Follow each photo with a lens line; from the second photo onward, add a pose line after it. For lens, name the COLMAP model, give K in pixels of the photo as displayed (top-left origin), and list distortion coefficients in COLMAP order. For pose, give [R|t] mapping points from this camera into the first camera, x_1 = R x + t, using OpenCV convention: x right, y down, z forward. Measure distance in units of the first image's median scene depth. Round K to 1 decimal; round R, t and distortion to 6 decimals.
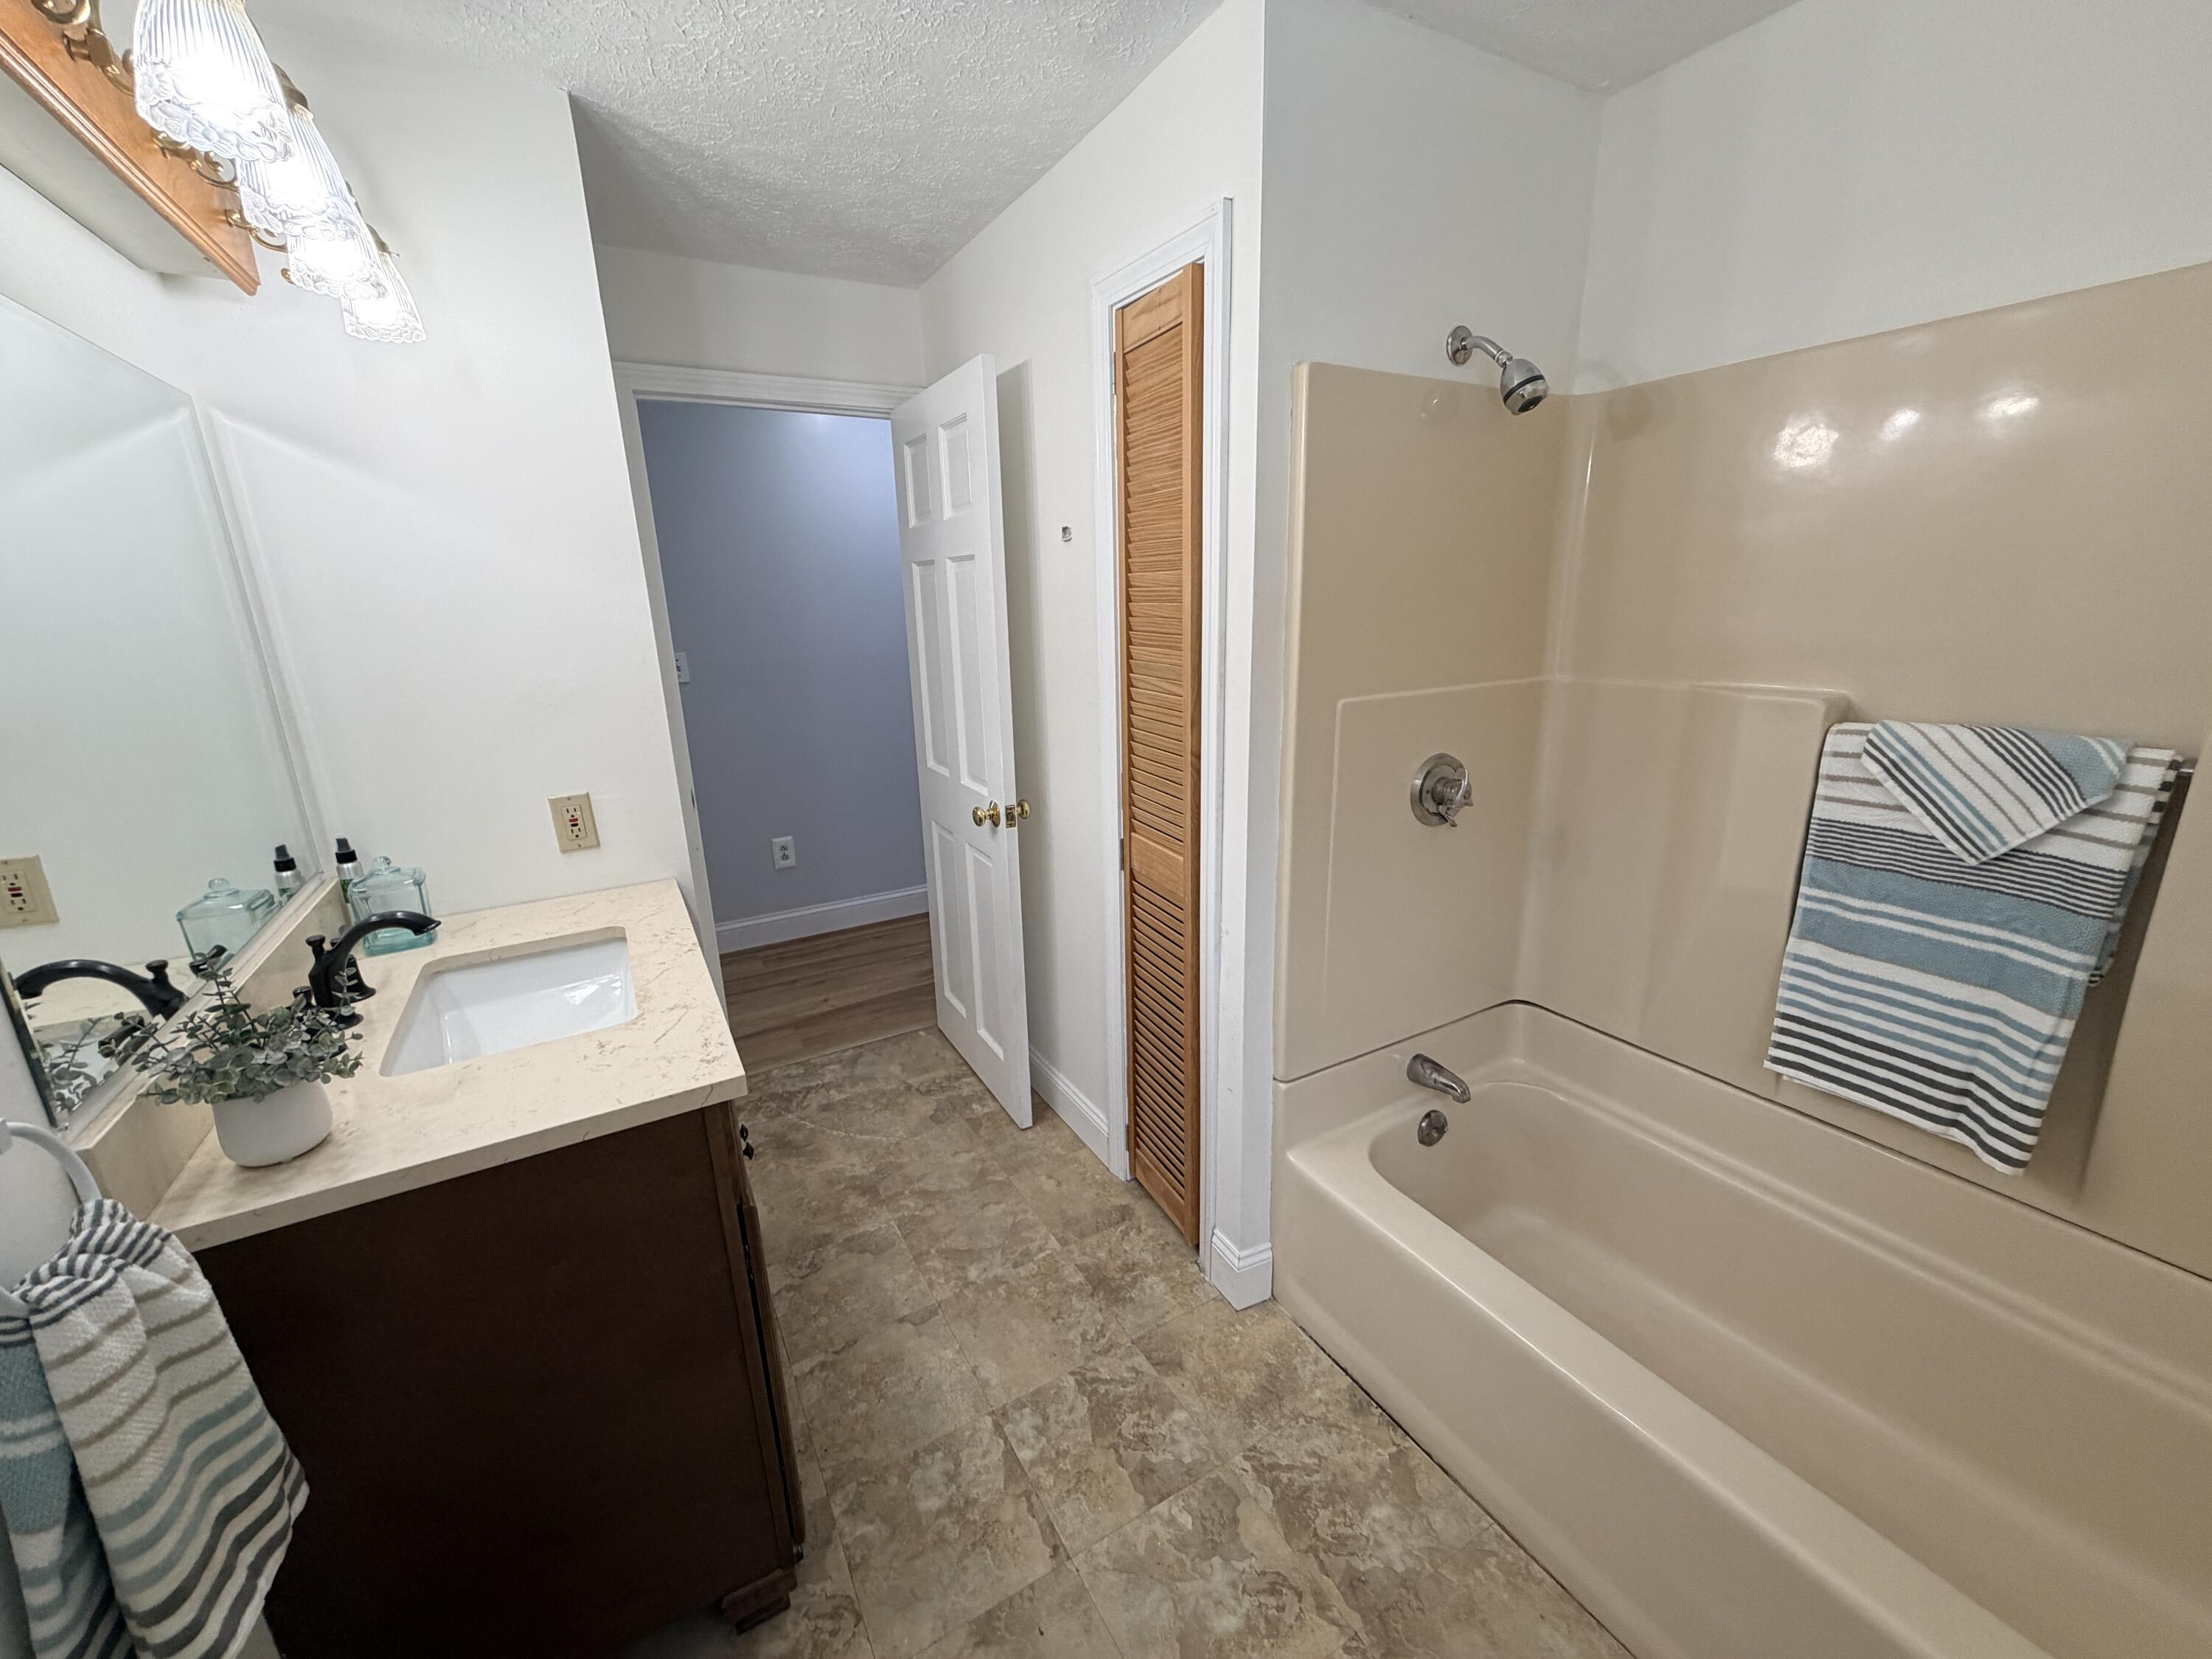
lens RADIAL K [[880.8, 0, 1098.0], [0, 880.8, 832.4], [0, 0, 1]] dist [-0.000054, -0.000137]
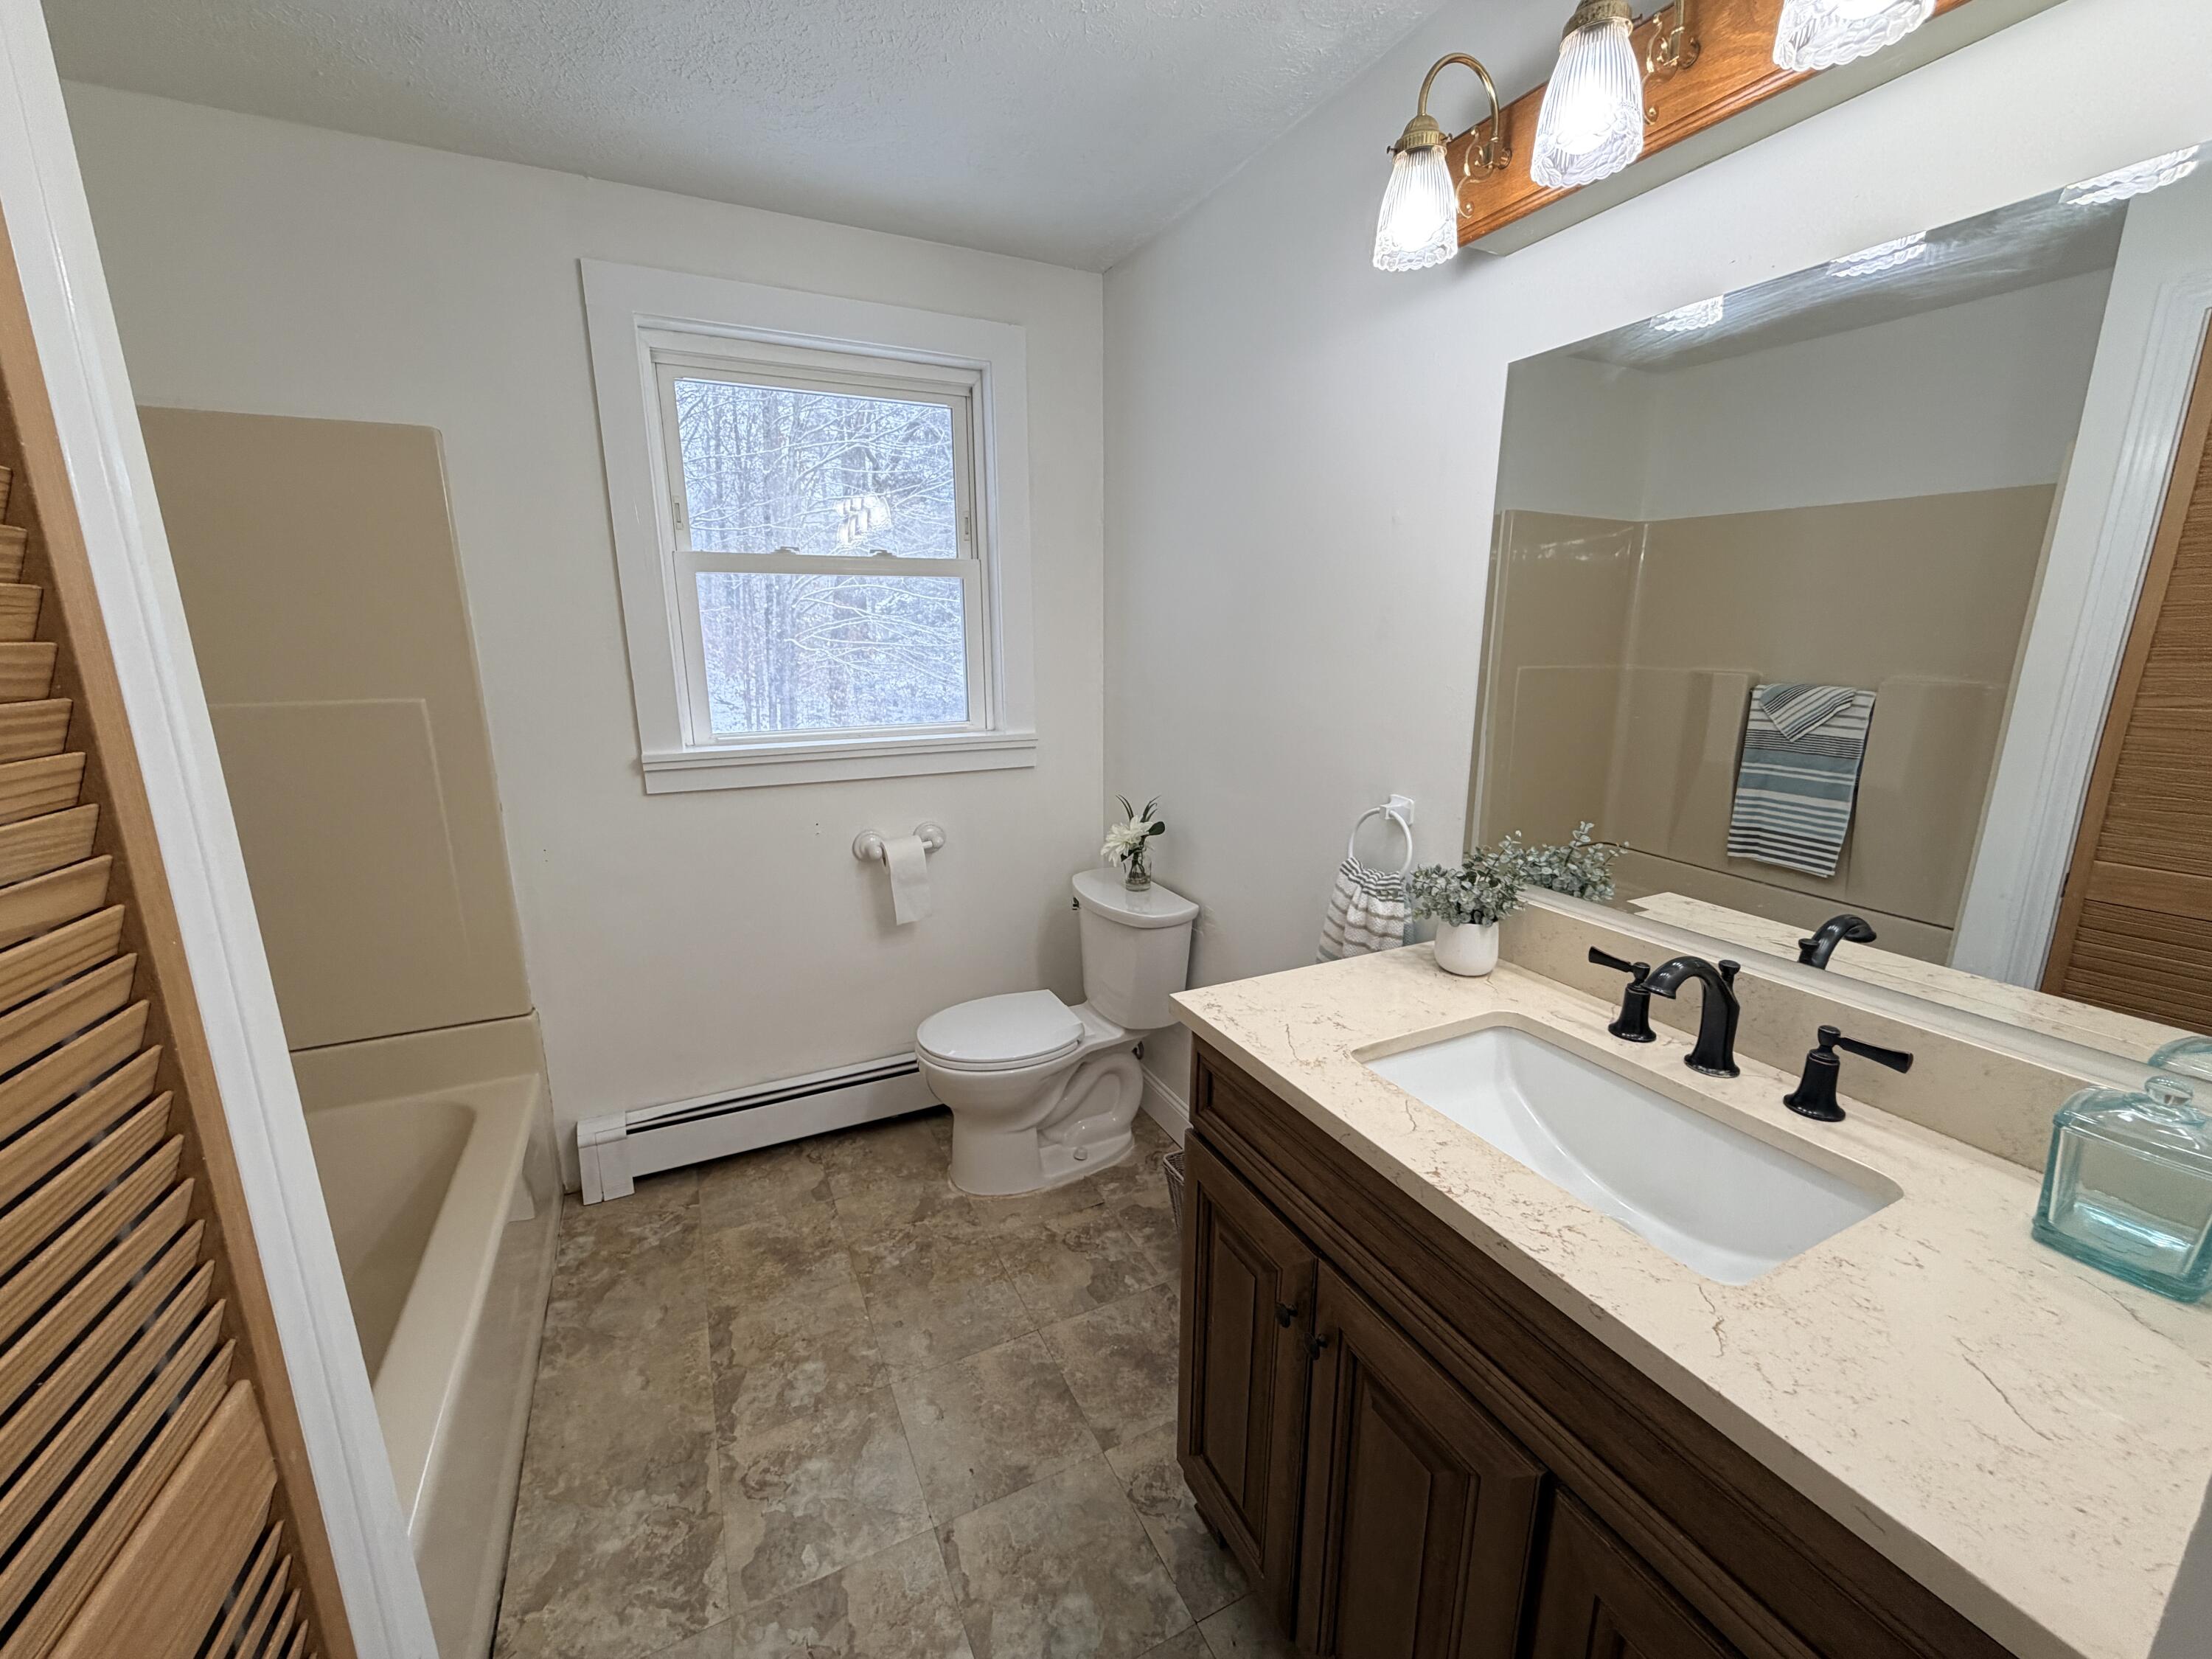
lens RADIAL K [[880.8, 0, 1098.0], [0, 880.8, 832.4], [0, 0, 1]] dist [-0.000054, -0.000137]
pose [[-0.997208, 0.015458, 0.073053, -0.295013], [0.048435, 0.878504, 0.475273, -0.350472], [-0.056830, 0.477484, -0.876800, 1.434713]]
